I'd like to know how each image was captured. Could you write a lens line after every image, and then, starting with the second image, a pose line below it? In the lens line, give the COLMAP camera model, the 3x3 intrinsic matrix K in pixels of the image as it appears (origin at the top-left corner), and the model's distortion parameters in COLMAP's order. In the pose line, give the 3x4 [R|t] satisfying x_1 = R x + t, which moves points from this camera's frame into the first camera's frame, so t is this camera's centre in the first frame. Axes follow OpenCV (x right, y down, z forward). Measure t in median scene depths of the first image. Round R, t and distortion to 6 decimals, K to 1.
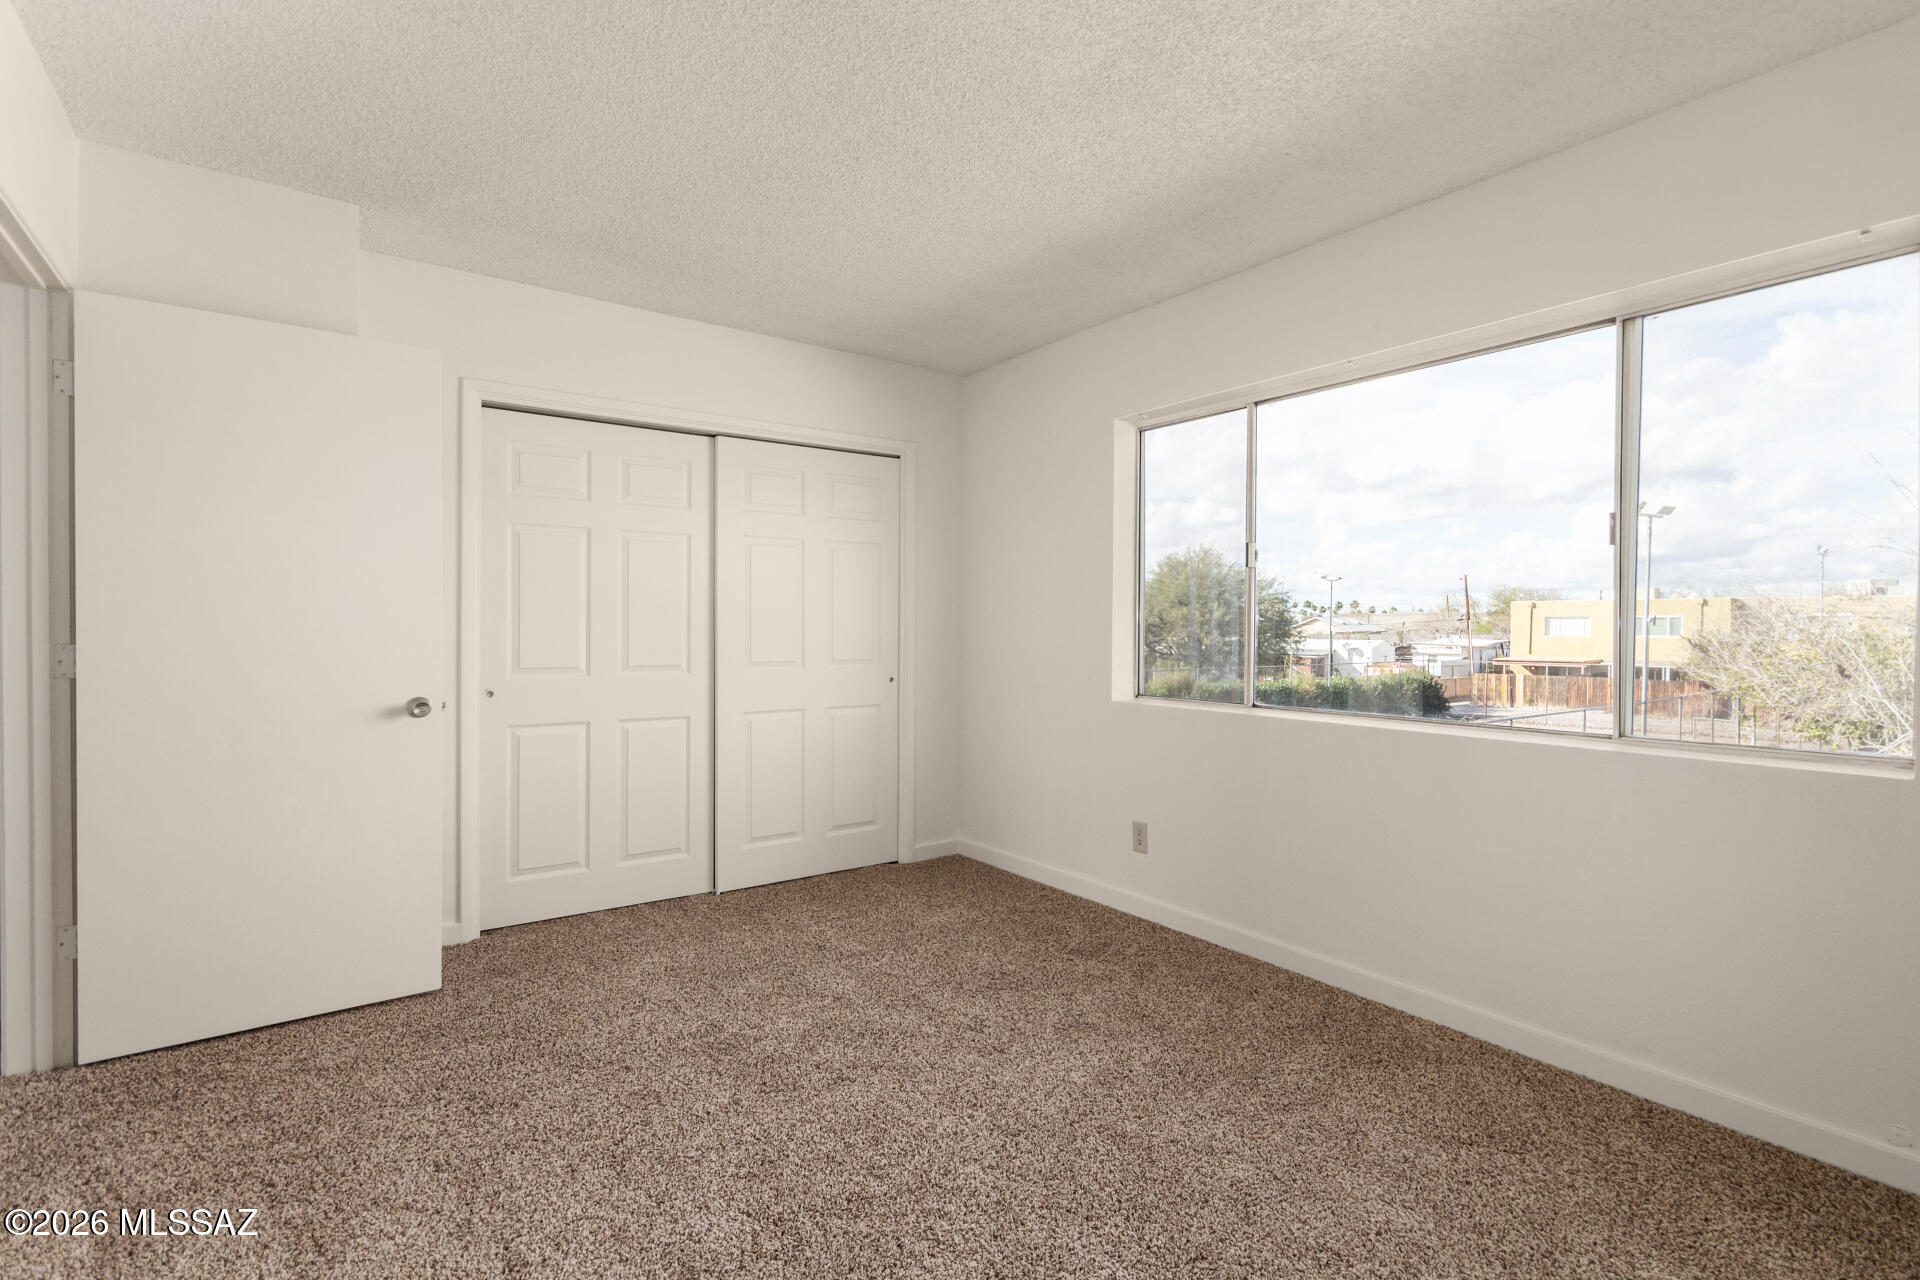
lens RADIAL K [[889.9, 0, 960.0], [0, 889.9, 640.0], [0, 0, 1]] dist [0.001515, 0.000218]
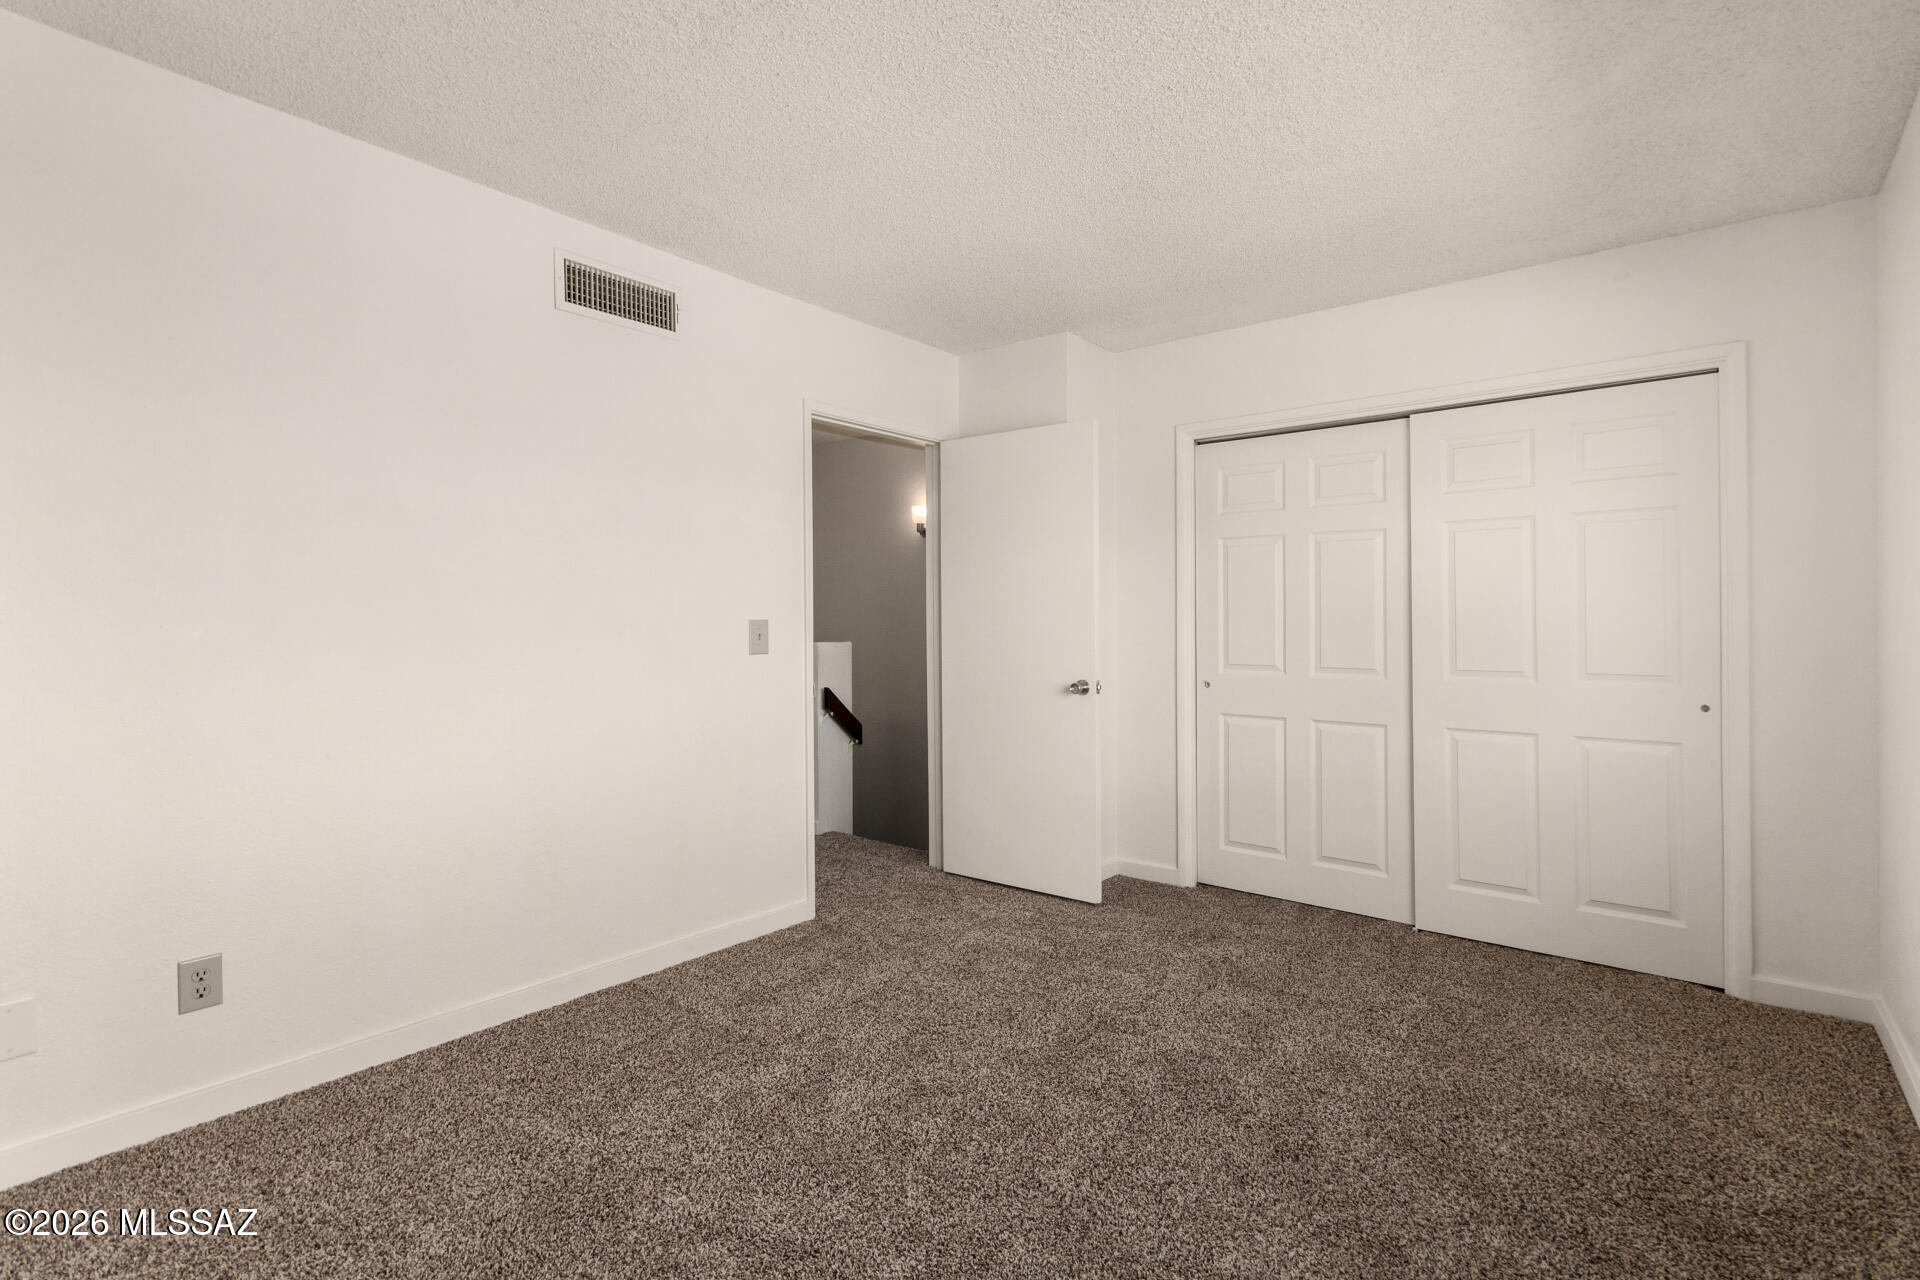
lens RADIAL K [[835.0, 0, 961.9], [0, 835.0, 624.4], [0, 0, 1]] dist [0.000953, 0.000203]
pose [[0.306181, -0.001509, -0.951972, 0.398677], [-0.014528, 0.999875, -0.006258, -0.006967], [0.951862, 0.015746, 0.306121, 0.325622]]
